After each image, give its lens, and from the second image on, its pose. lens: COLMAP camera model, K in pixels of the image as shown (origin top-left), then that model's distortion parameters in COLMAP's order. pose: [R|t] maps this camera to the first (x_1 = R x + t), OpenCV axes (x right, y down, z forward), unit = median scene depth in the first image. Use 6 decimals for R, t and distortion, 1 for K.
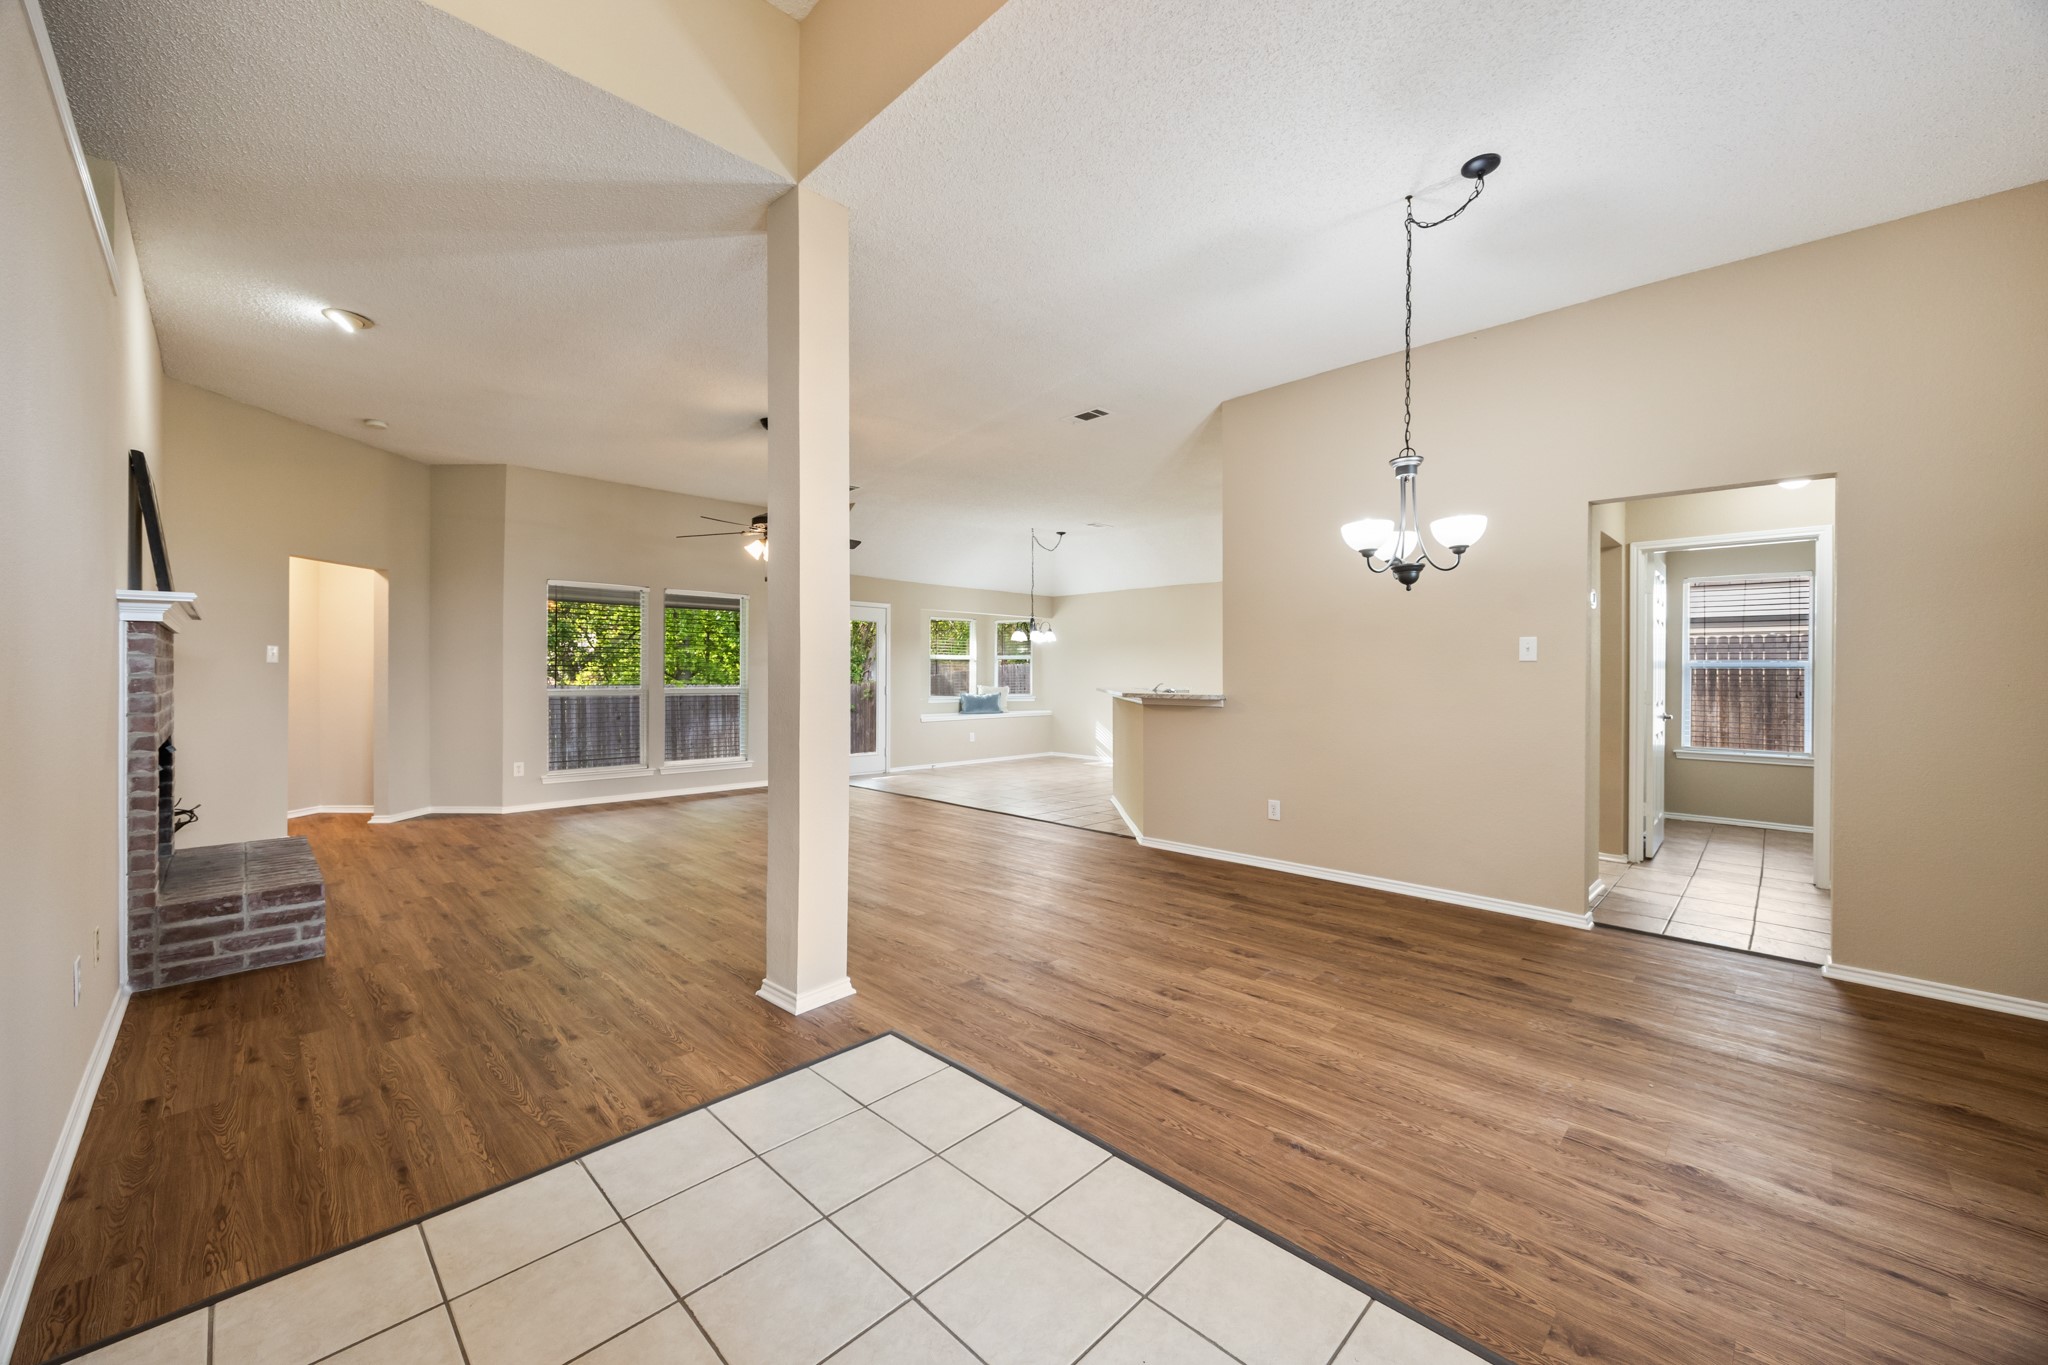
lens RADIAL K [[788.4, 0, 1021.7], [0, 788.4, 676.9], [0, 0, 1]] dist [-0.001664, -0.000696]
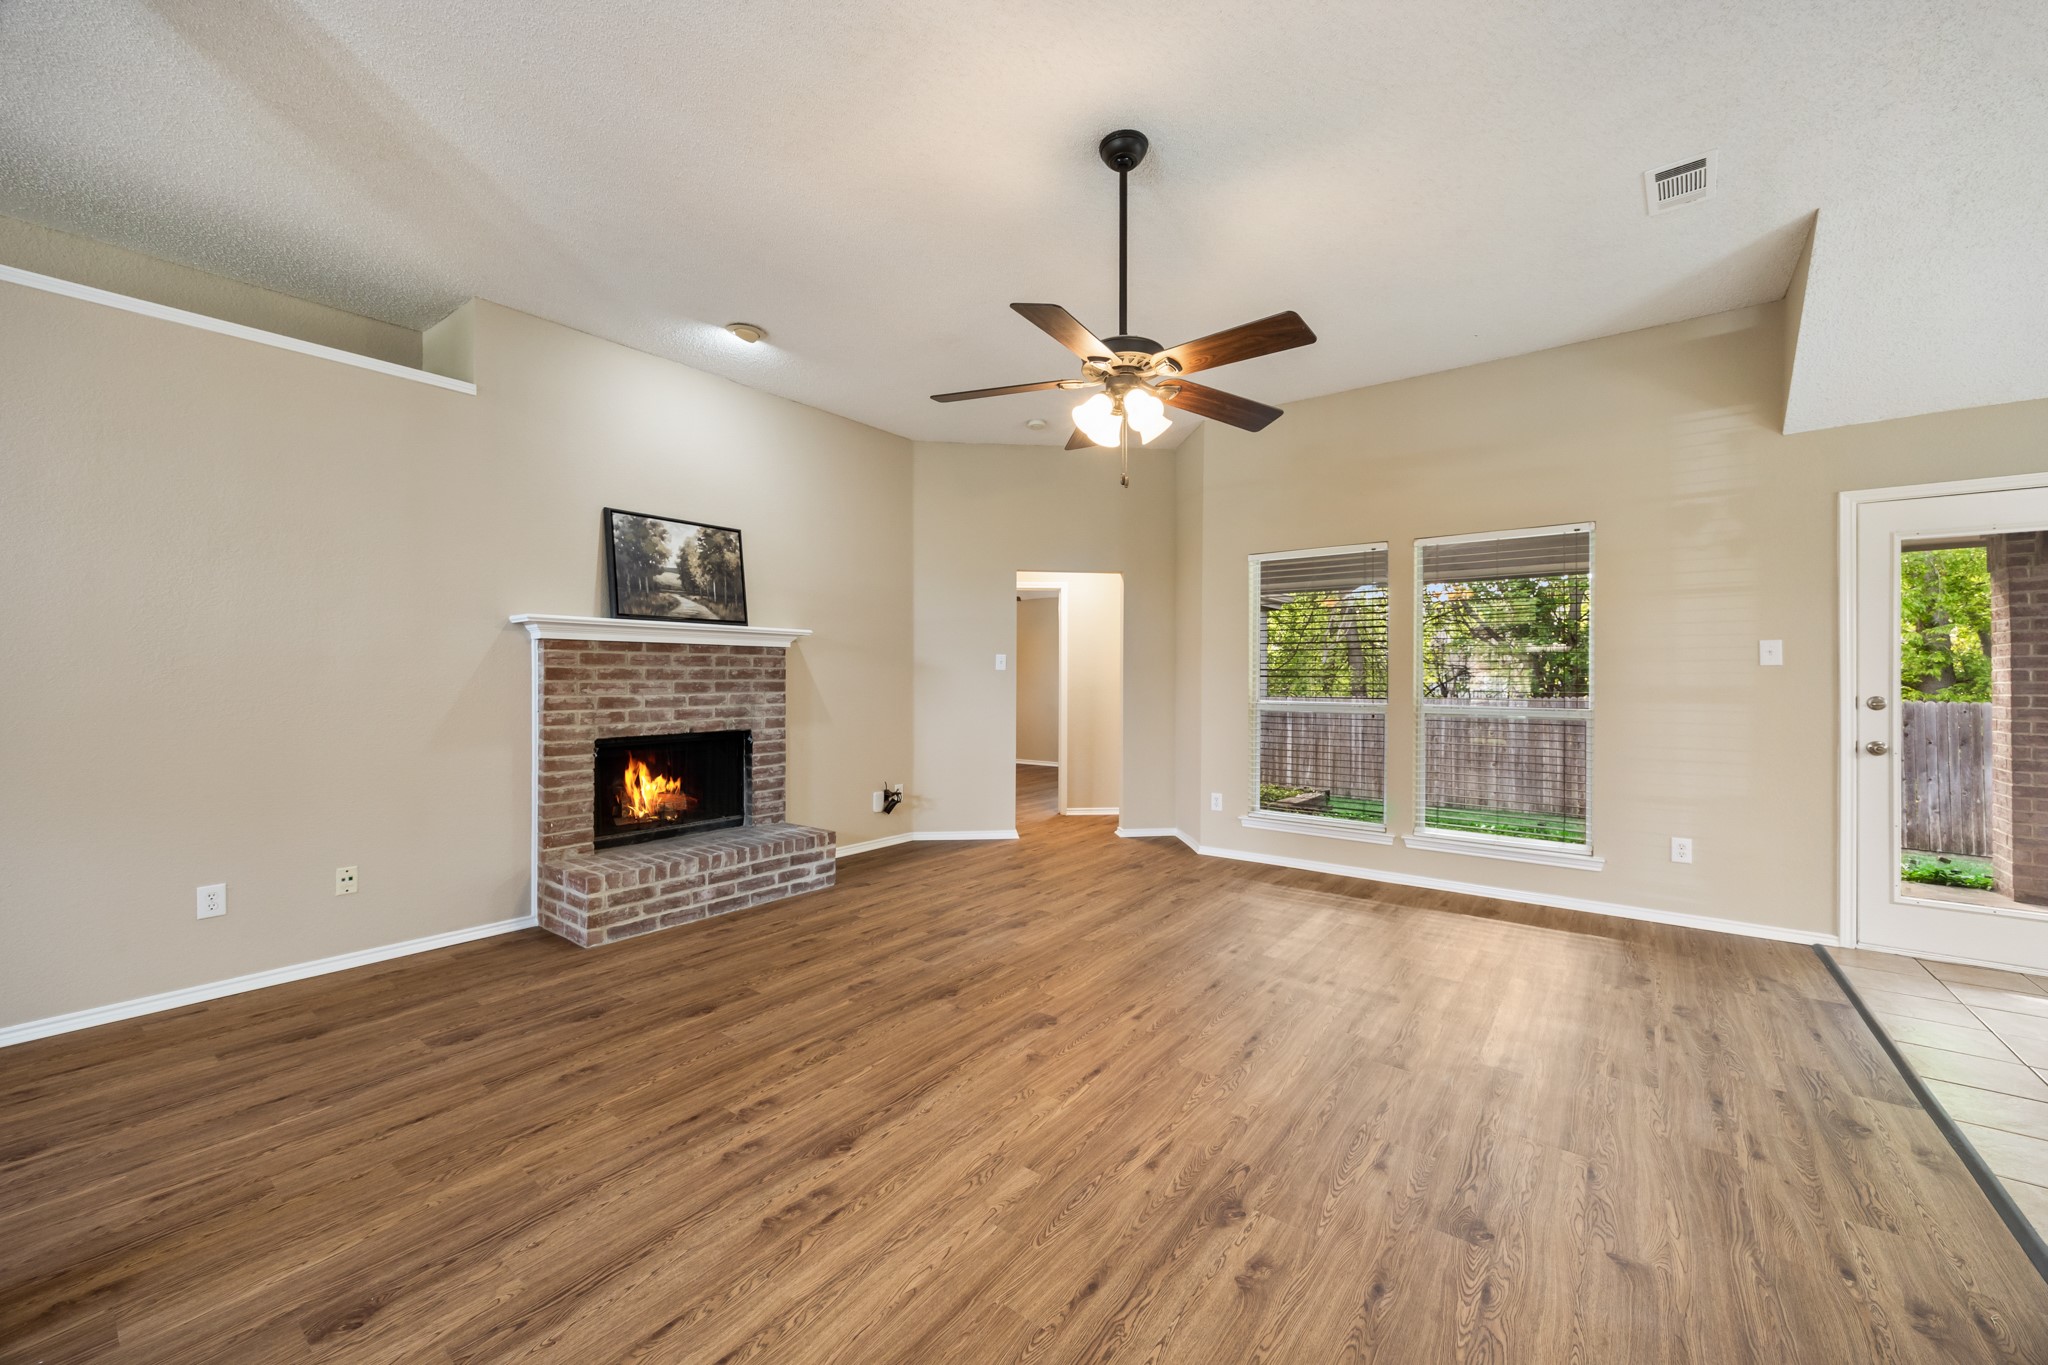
lens RADIAL K [[788.4, 0, 1034.7], [0, 788.4, 672.0], [0, 0, 1]] dist [-0.001664, -0.000696]
pose [[0.132106, -0.008632, -0.991198, 0.241855], [-0.005452, 0.999941, -0.009435, -0.008153], [0.991221, 0.006650, 0.132051, 1.500353]]
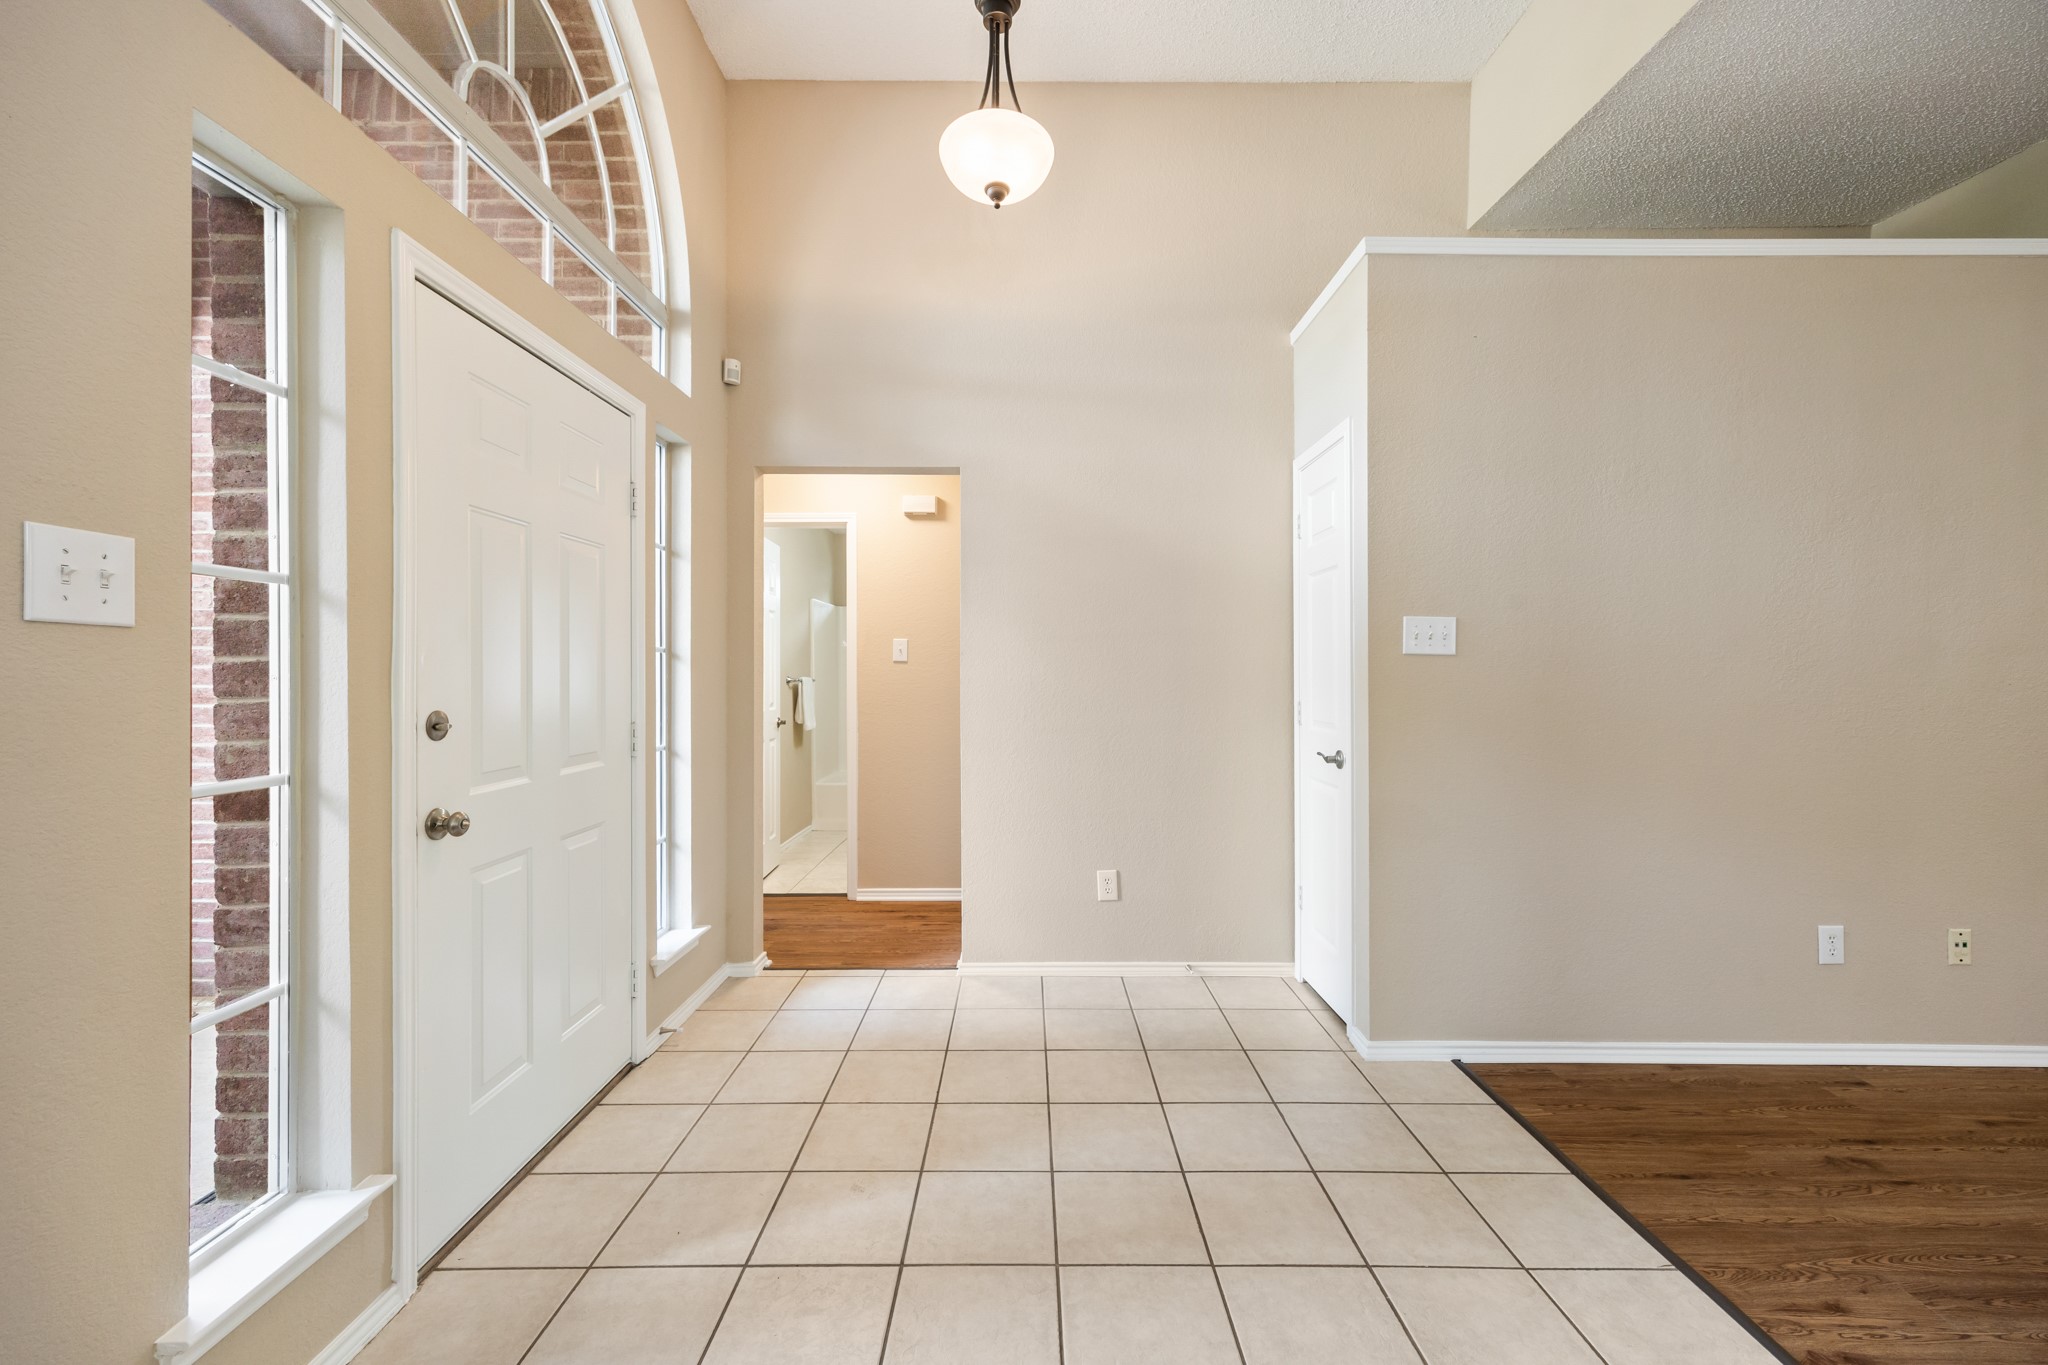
lens RADIAL K [[788.4, 0, 1002.5], [0, 788.4, 674.4], [0, 0, 1]] dist [-0.001664, -0.000696]
pose [[-0.707833, -0.003417, -0.706371, 0.309775], [-0.009168, 0.999949, 0.004350, -0.001896], [0.706320, 0.009555, -0.707828, 0.642798]]
